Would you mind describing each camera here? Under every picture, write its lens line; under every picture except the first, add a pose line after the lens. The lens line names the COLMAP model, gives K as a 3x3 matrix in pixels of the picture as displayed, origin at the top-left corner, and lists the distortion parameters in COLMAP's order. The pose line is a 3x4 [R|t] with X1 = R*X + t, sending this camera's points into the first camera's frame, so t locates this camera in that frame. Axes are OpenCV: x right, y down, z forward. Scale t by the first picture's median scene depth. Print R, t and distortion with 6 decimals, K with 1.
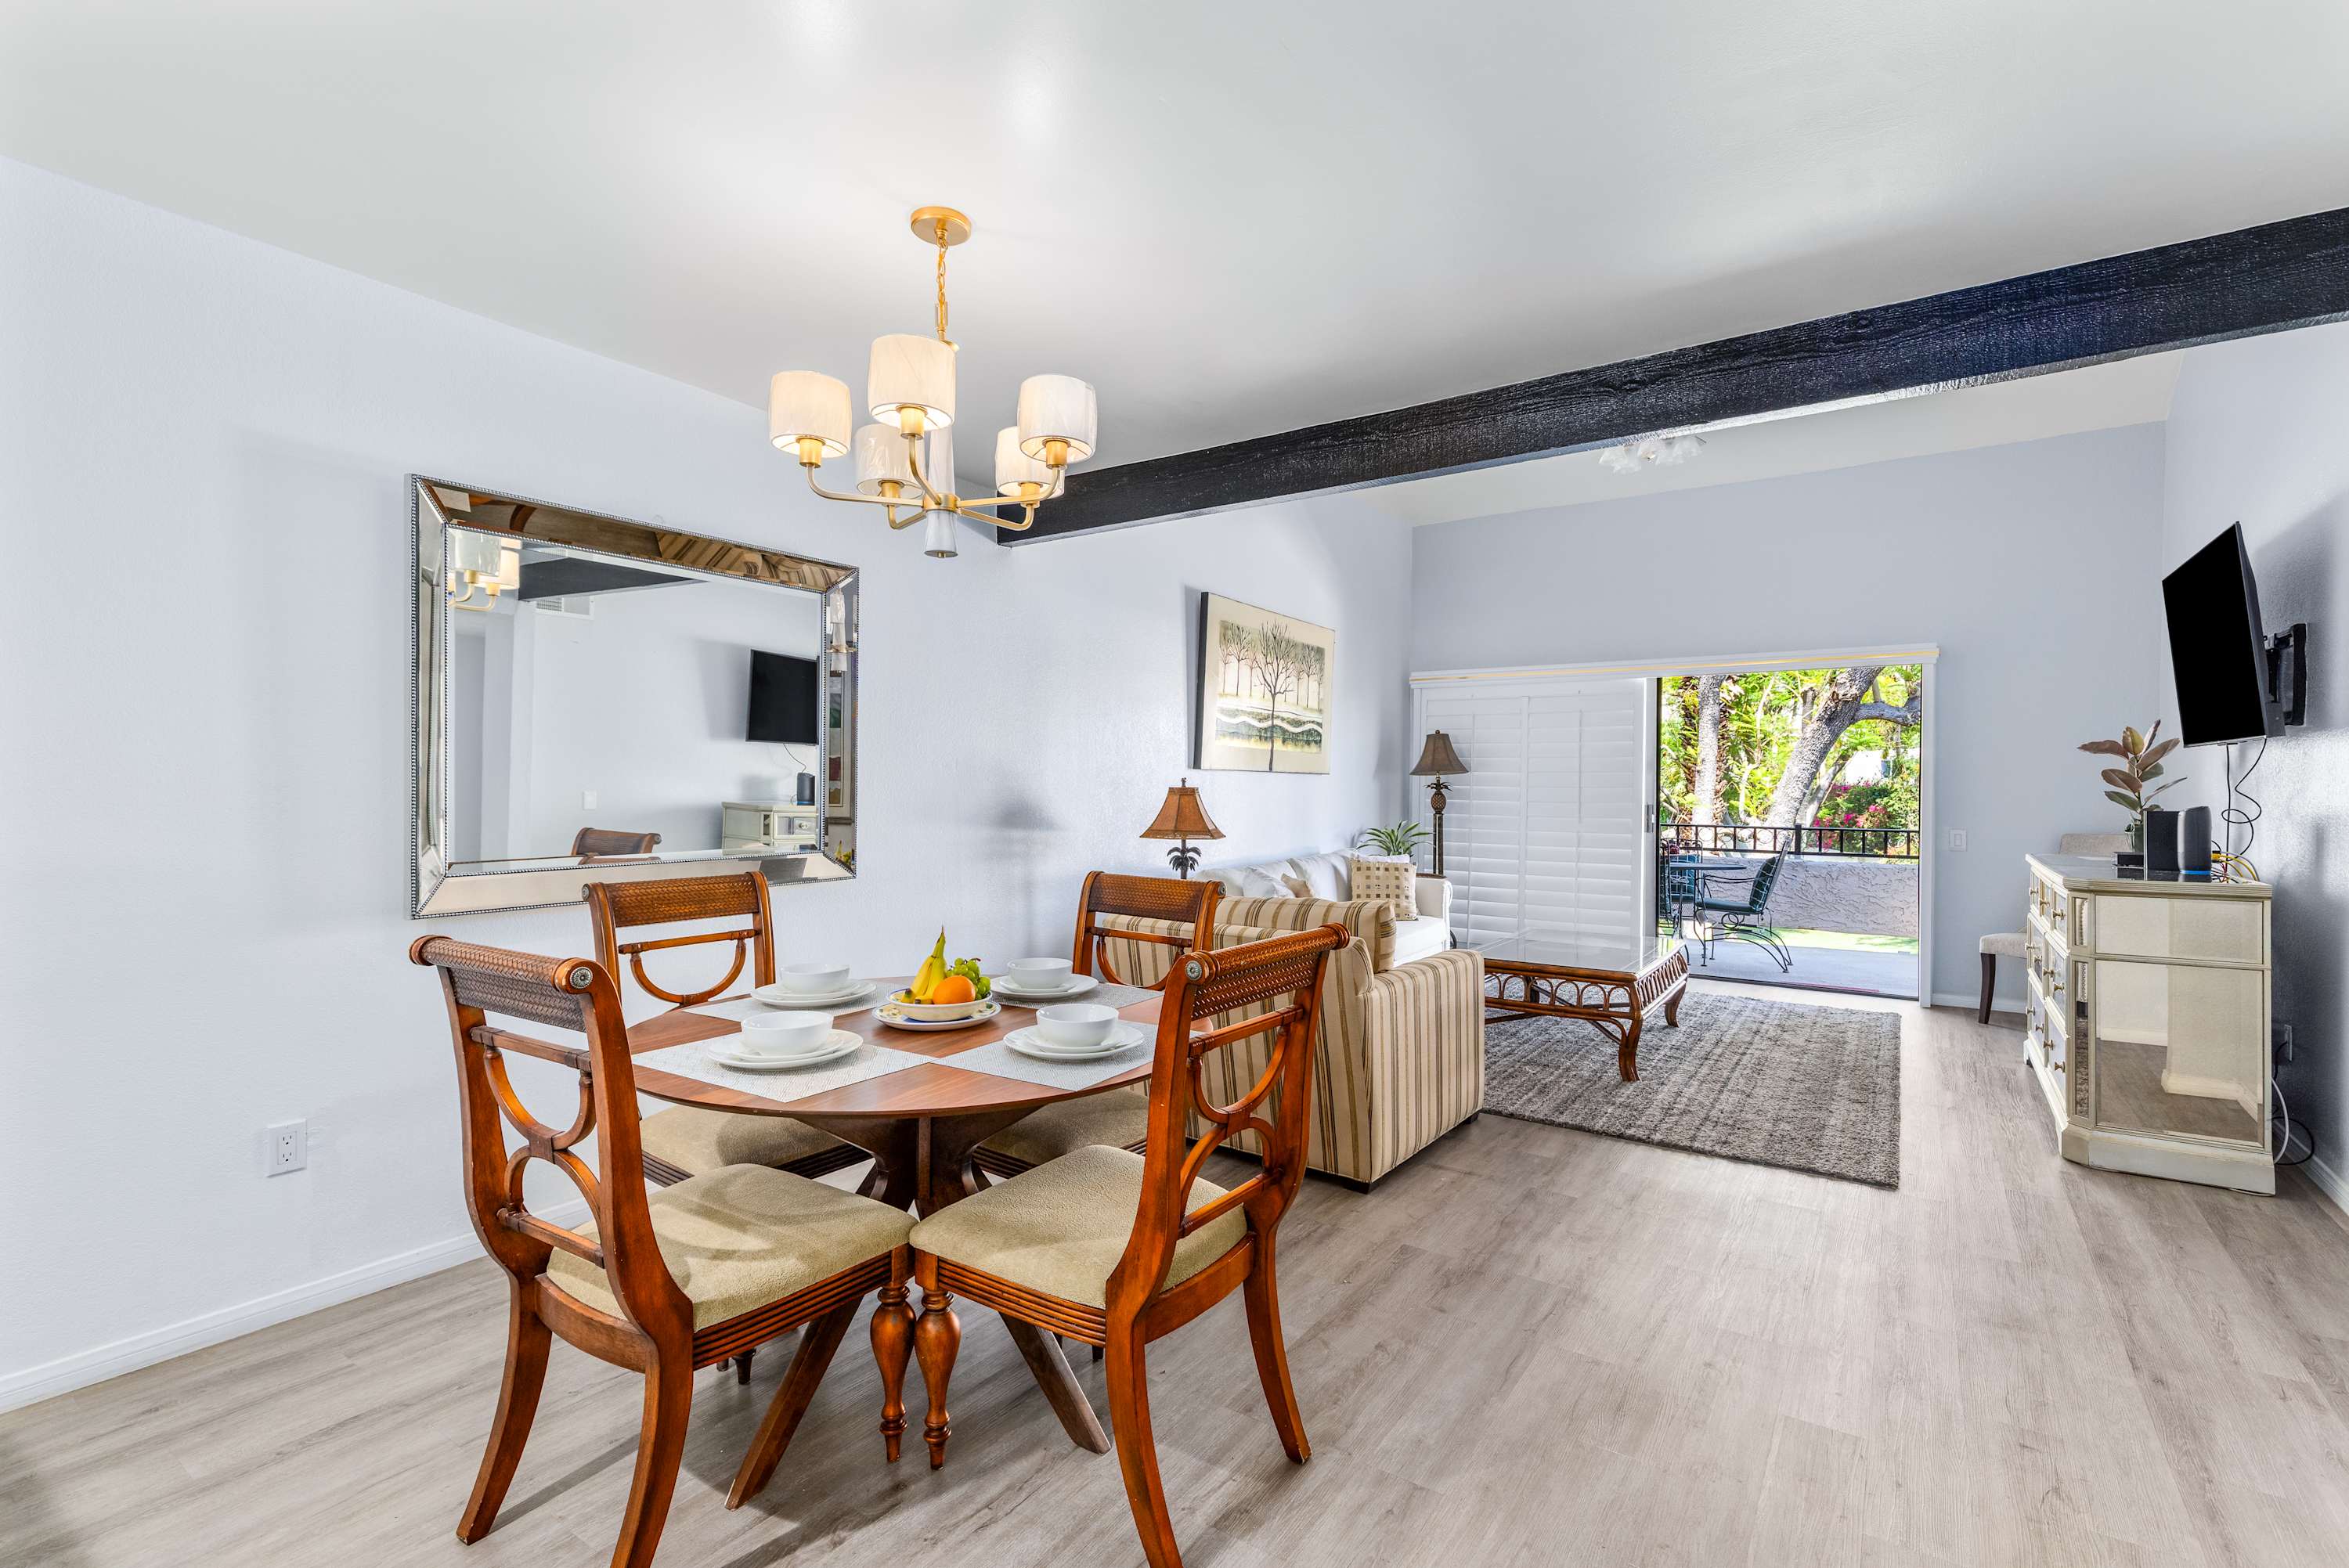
lens RADIAL K [[1061.1, 0, 1176.7], [0, 1061.1, 790.8], [0, 0, 1]] dist [0.002652, -0.000316]
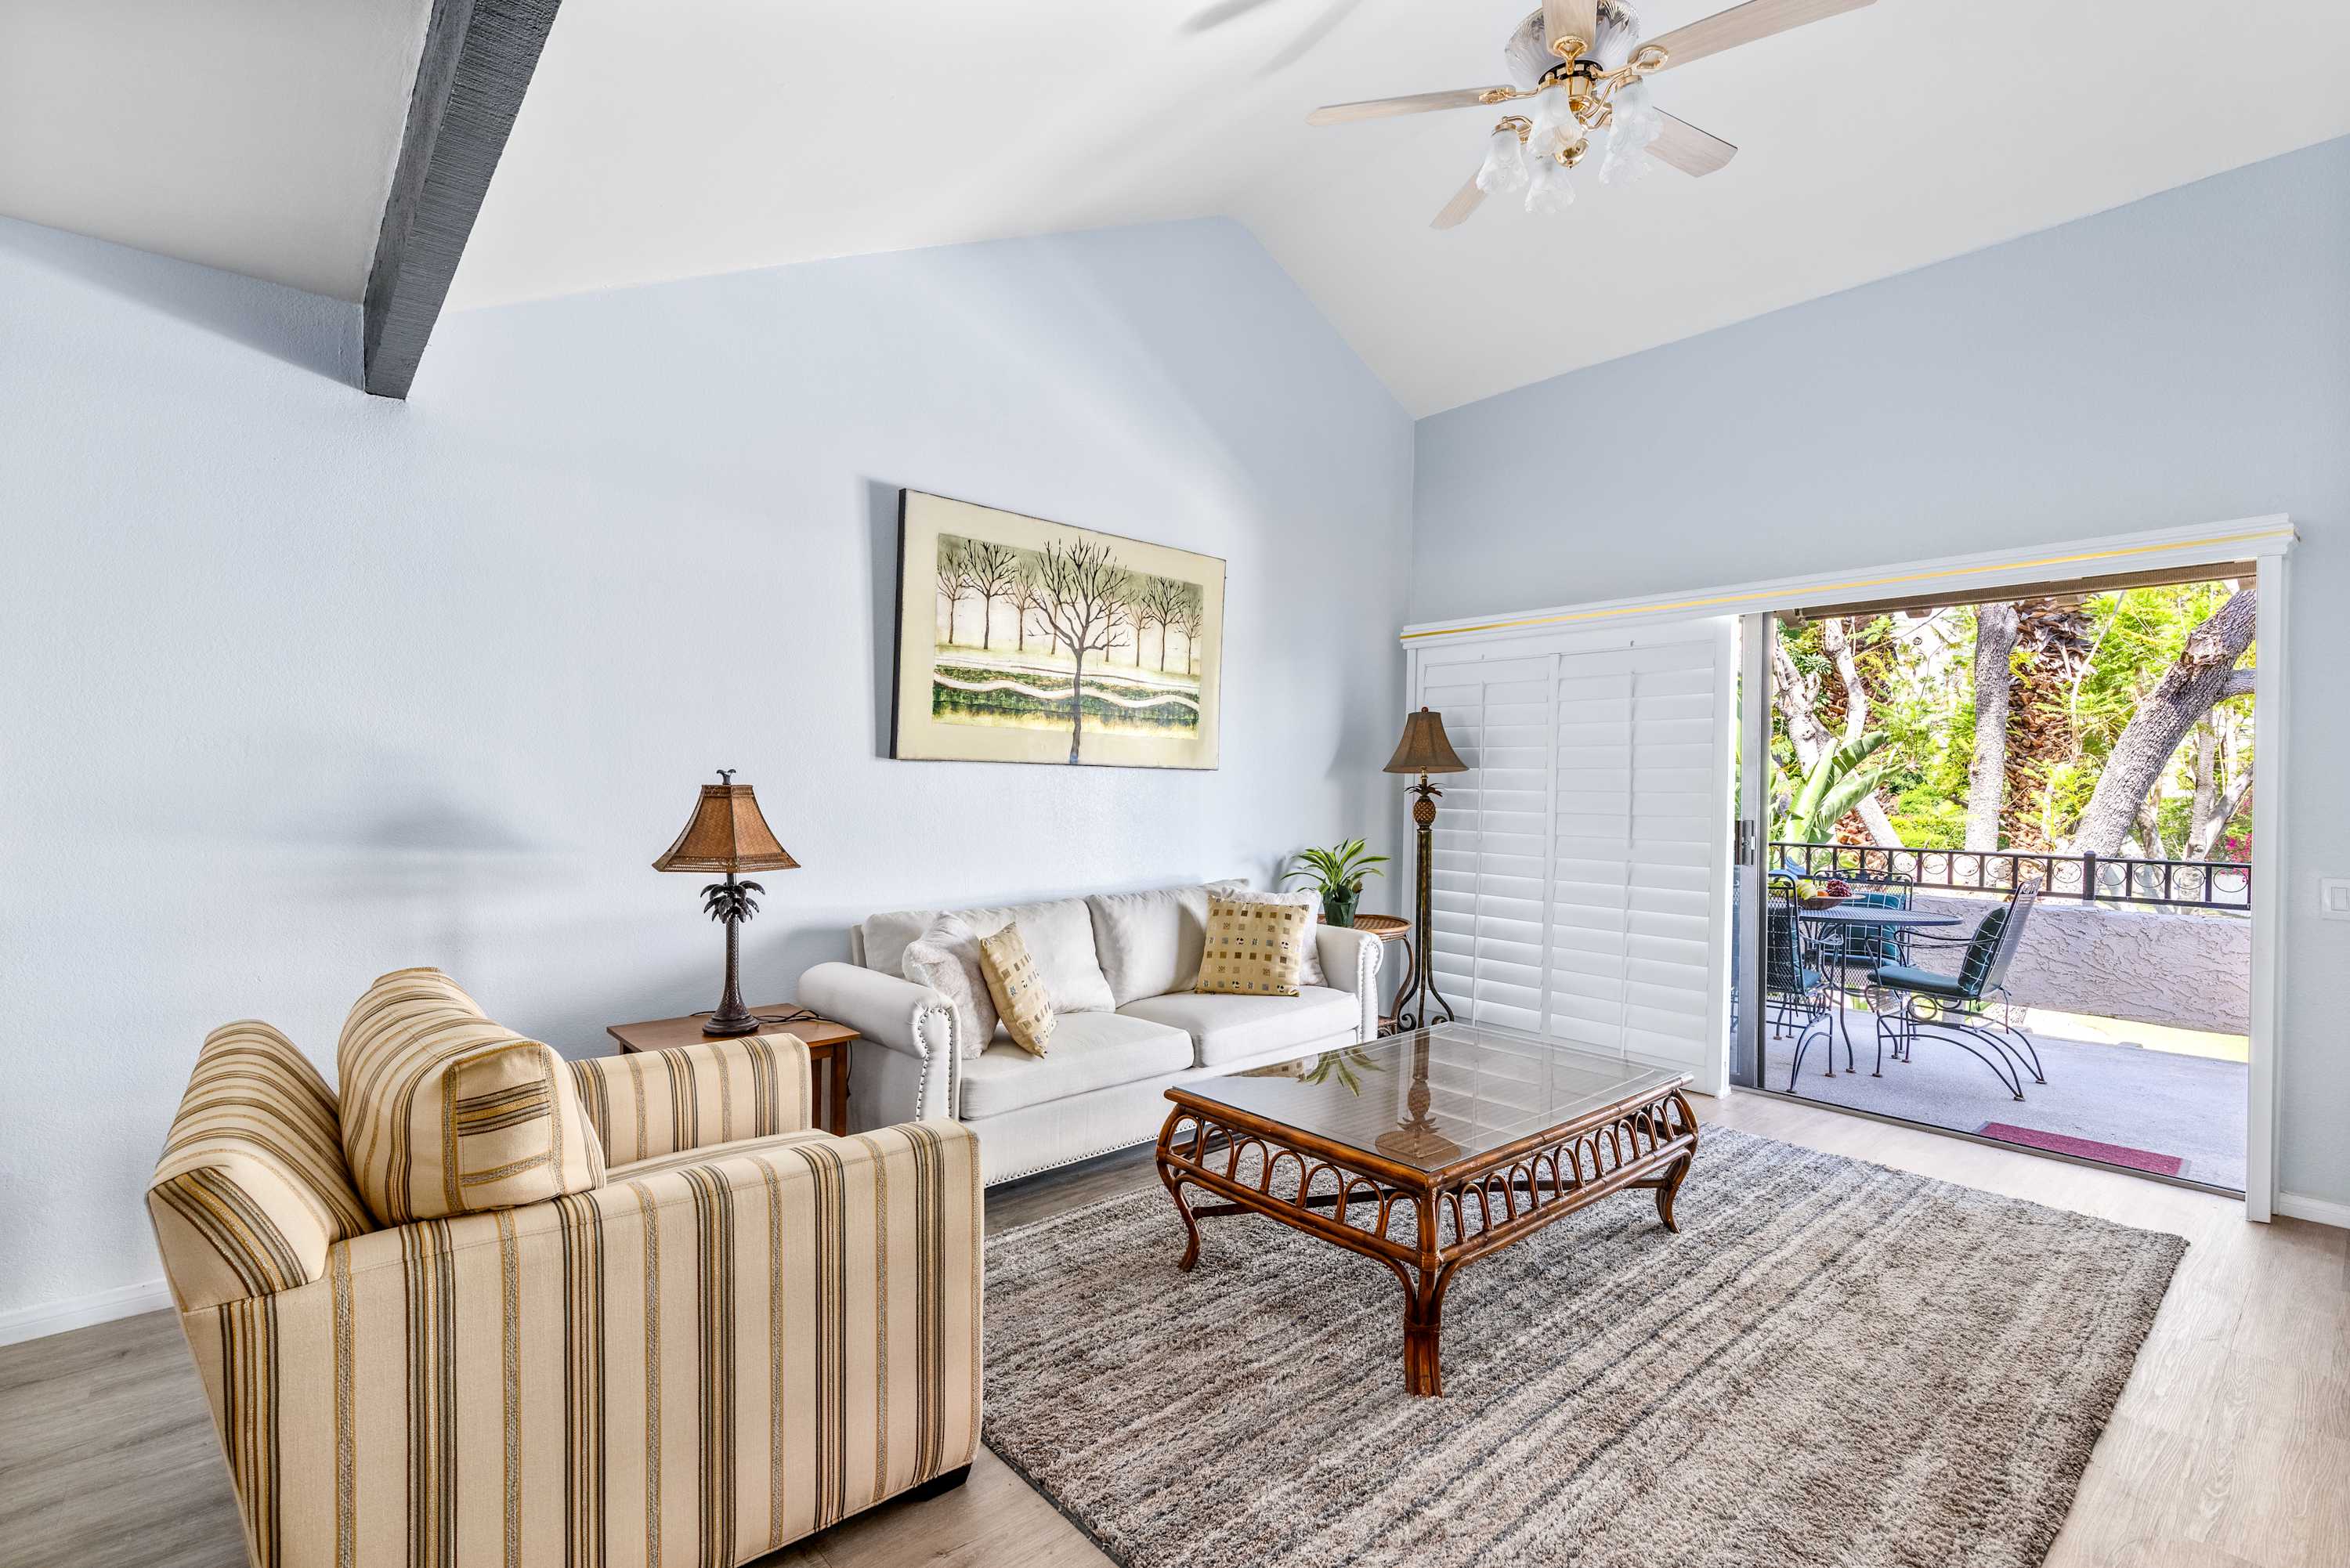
lens RADIAL K [[1061.5, 0, 1180.4], [0, 1061.5, 793.2], [0, 0, 1]] dist [0.002652, -0.000316]
pose [[0.969466, 0.005751, -0.245159, 0.295473], [-0.006468, 0.999977, -0.002120, 0.000684], [0.245141, 0.003641, 0.969481, 0.338223]]
